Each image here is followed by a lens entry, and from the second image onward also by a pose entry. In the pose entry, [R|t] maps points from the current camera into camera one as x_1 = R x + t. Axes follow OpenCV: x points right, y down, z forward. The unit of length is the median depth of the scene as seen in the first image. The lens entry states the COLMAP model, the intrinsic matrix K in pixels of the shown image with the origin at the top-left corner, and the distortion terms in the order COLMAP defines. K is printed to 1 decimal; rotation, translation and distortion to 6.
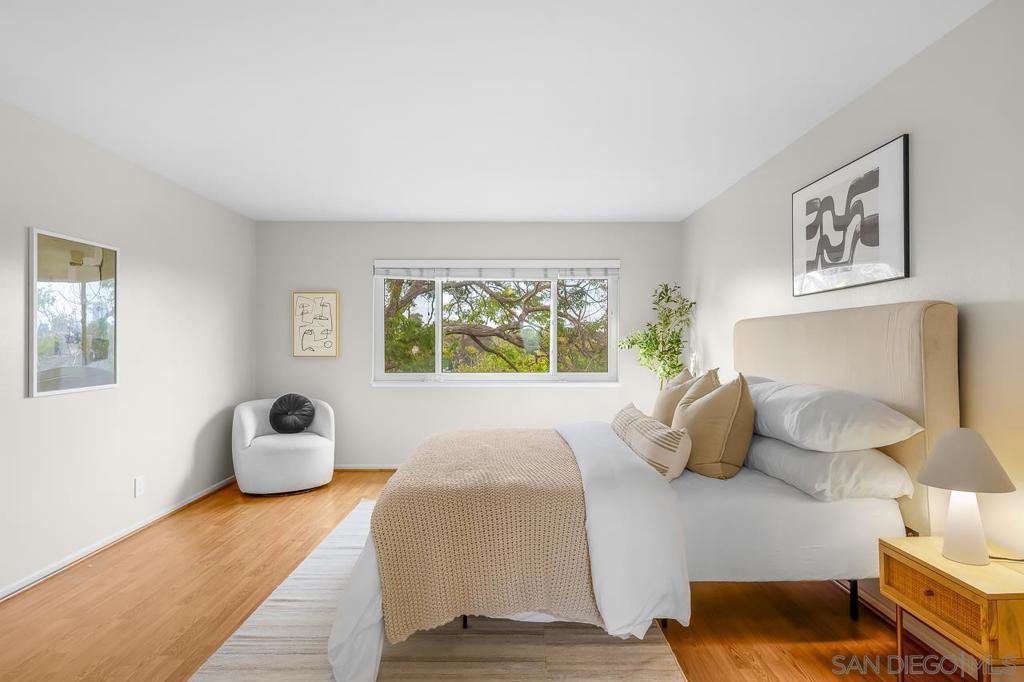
lens RADIAL K [[548.5, 0, 516.9], [0, 548.5, 338.6], [0, 0, 1]] dist [-0.001000, 0.000343]
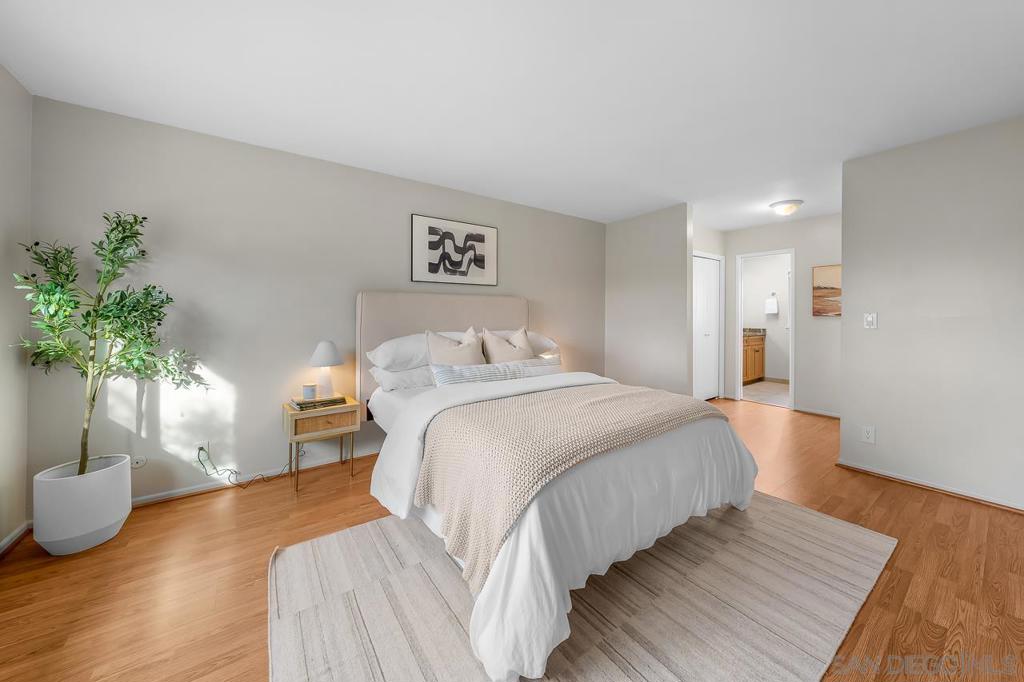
lens RADIAL K [[361.1, 0, 514.7], [0, 361.1, 316.0], [0, 0, 1]] dist [-0.000972, -0.000115]
pose [[-0.570575, -0.002522, 0.821242, -0.458967], [-0.008487, 0.999960, -0.002826, 0.020404], [-0.821202, -0.008582, -0.570573, 1.244486]]
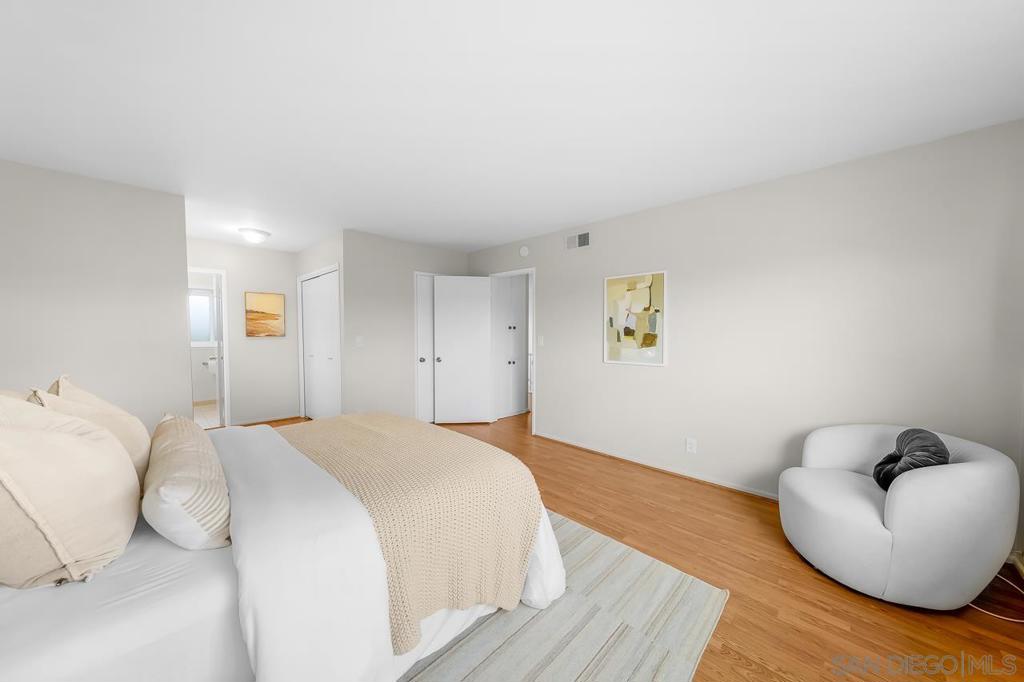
lens RADIAL K [[353.7, 0, 520.6], [0, 353.7, 336.9], [0, 0, 1]] dist [-0.006145, -0.000001]
pose [[-0.702169, 0.014792, -0.711856, 0.205844], [0.005408, 0.999866, 0.015442, -0.006306], [0.711989, 0.006993, -0.702155, 1.364634]]
